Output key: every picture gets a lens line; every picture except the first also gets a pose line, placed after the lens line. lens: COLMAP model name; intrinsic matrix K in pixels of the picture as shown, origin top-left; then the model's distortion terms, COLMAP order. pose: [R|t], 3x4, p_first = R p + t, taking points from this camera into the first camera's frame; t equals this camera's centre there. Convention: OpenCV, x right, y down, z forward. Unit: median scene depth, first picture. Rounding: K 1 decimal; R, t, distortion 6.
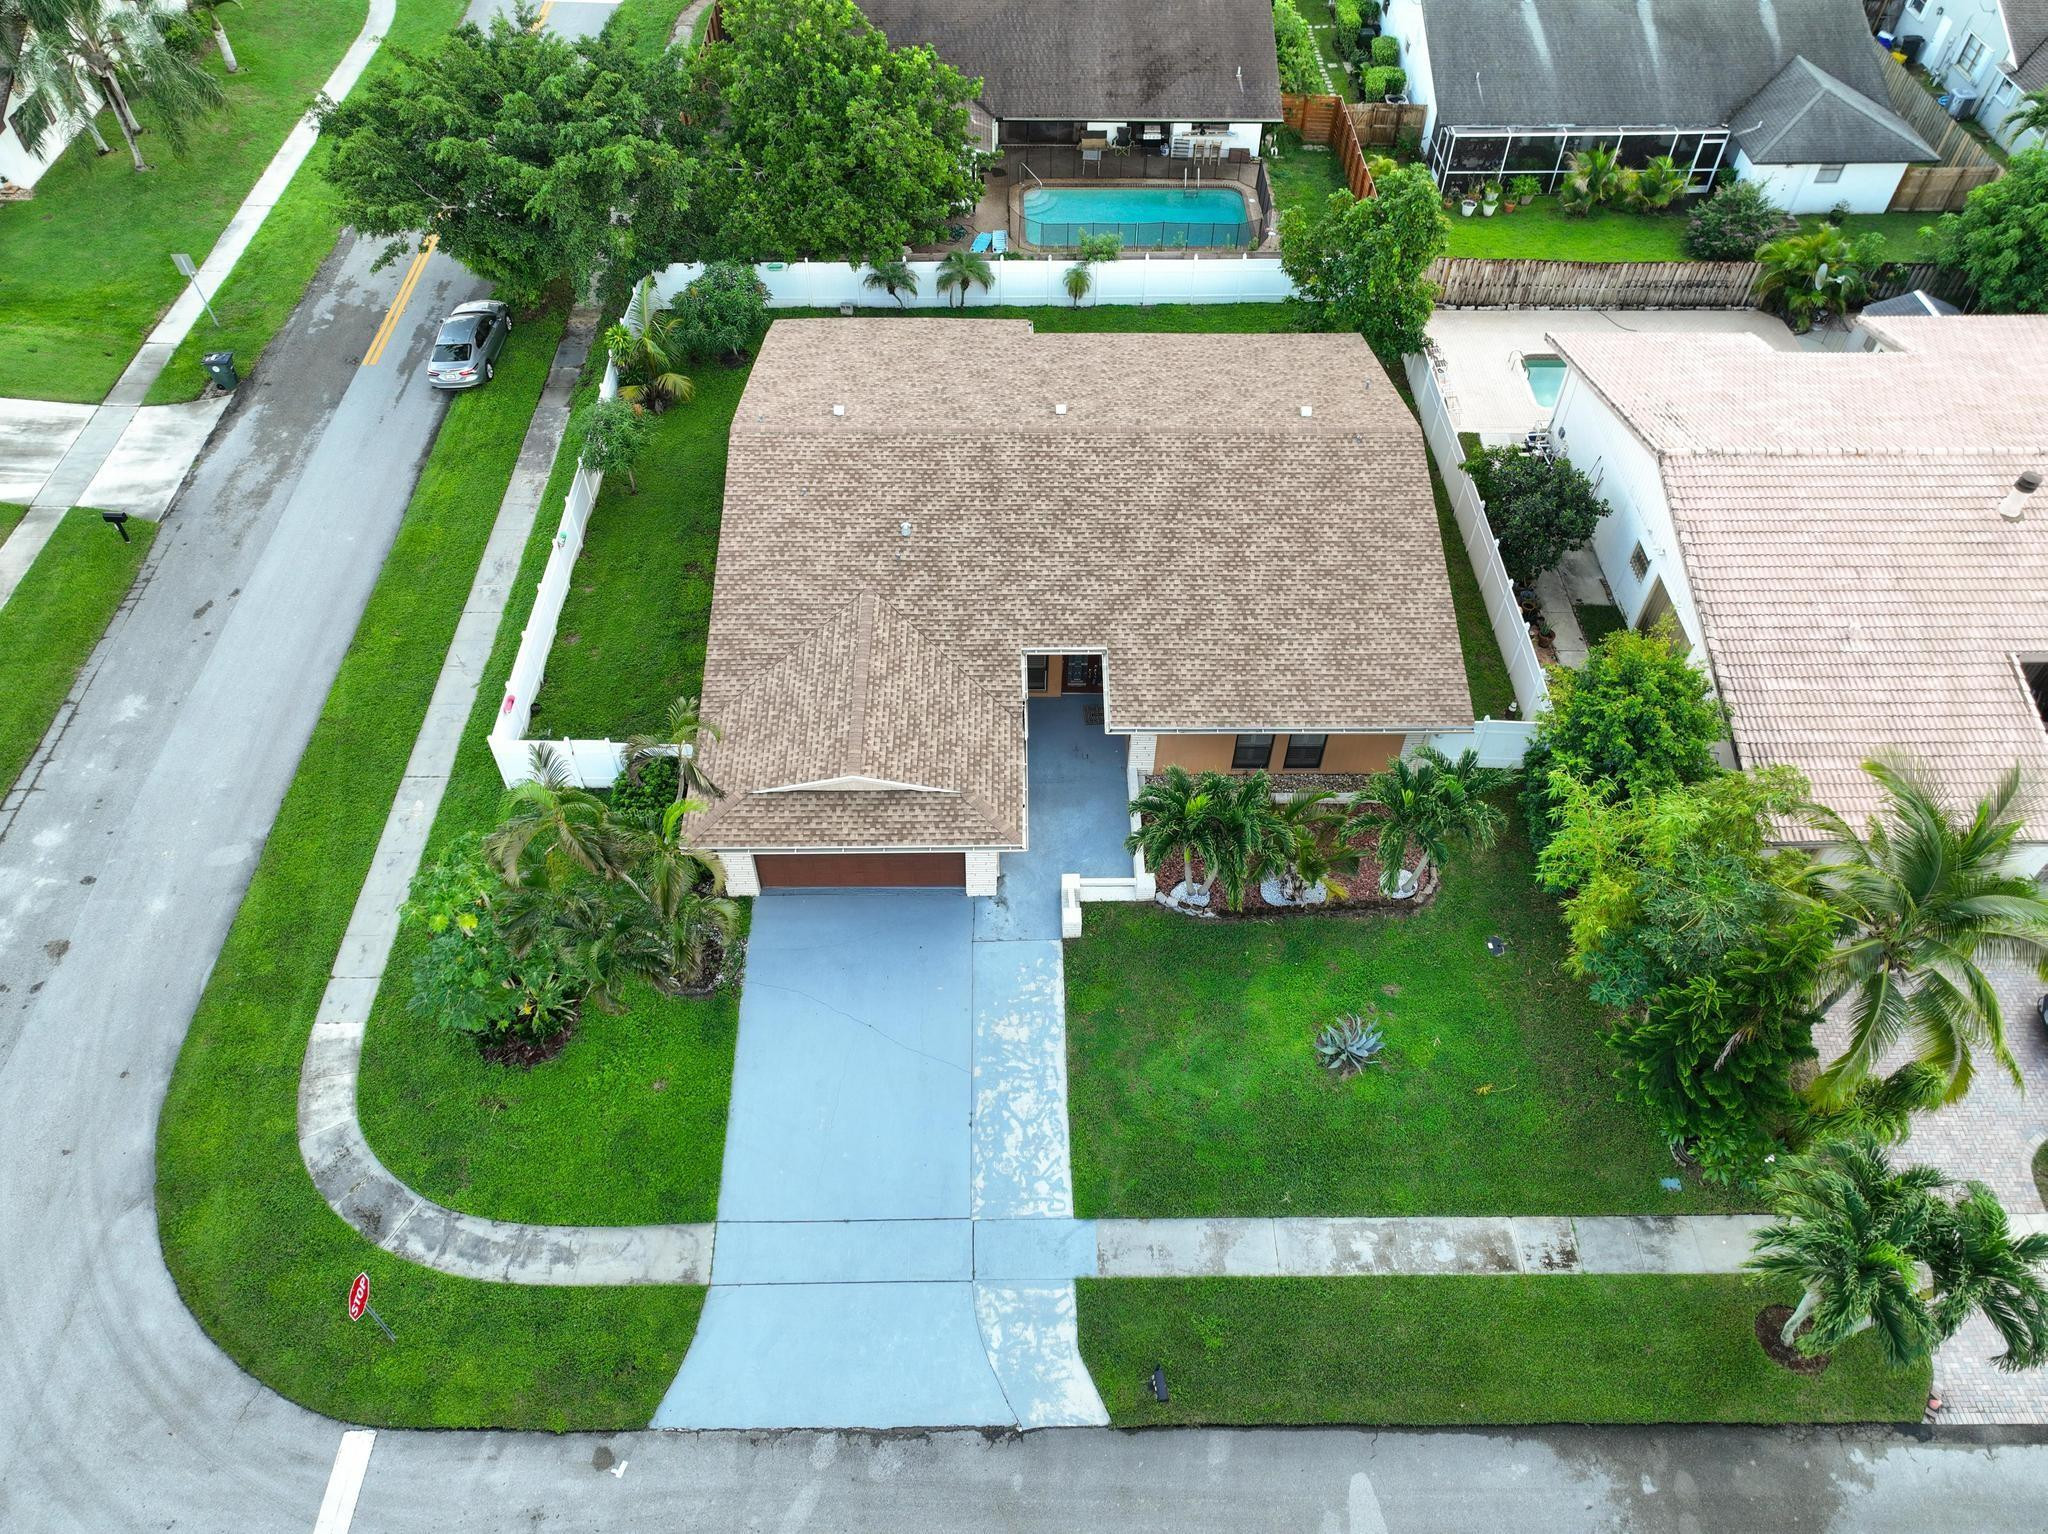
lens RADIAL K [[1401.7, 0, 1024.0], [0, 1401.7, 767.0], [0, 0, 1]] dist [0.018216, -0.000237]
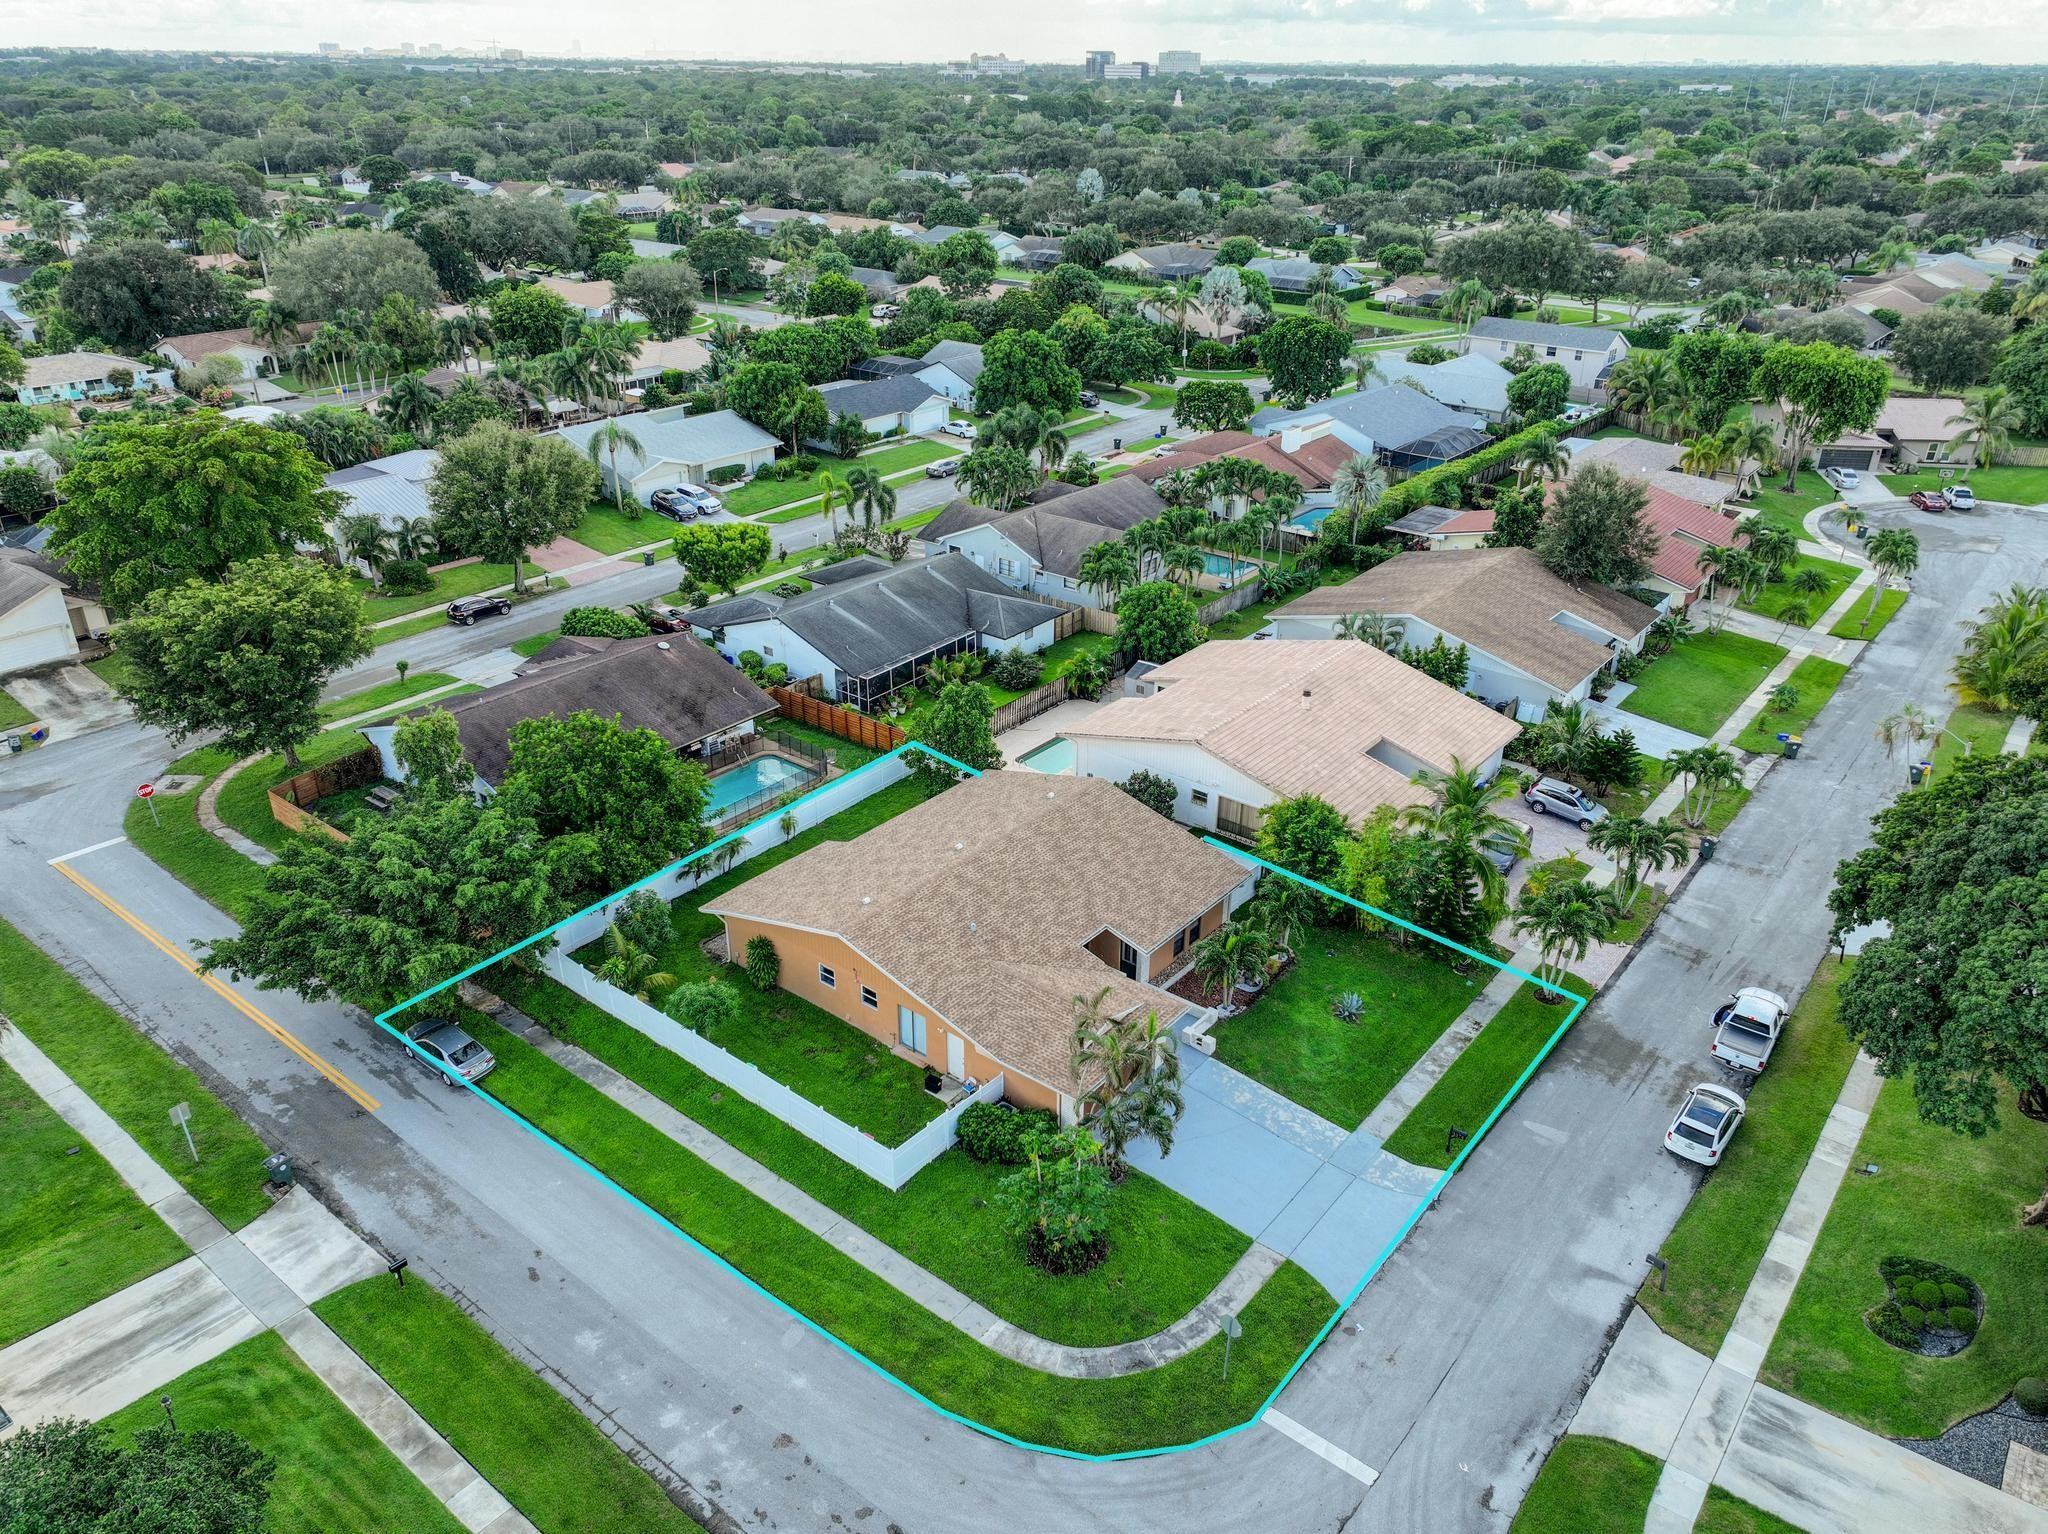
lens RADIAL K [[1401.7, 0, 1024.0], [0, 1401.7, 767.0], [0, 0, 1]] dist [0.018216, -0.000237]
pose [[0.645256, -0.347472, 0.680374, -1.253575], [0.581395, 0.801088, -0.142264, -0.056873], [-0.495606, 0.487362, 0.718925, -0.352346]]
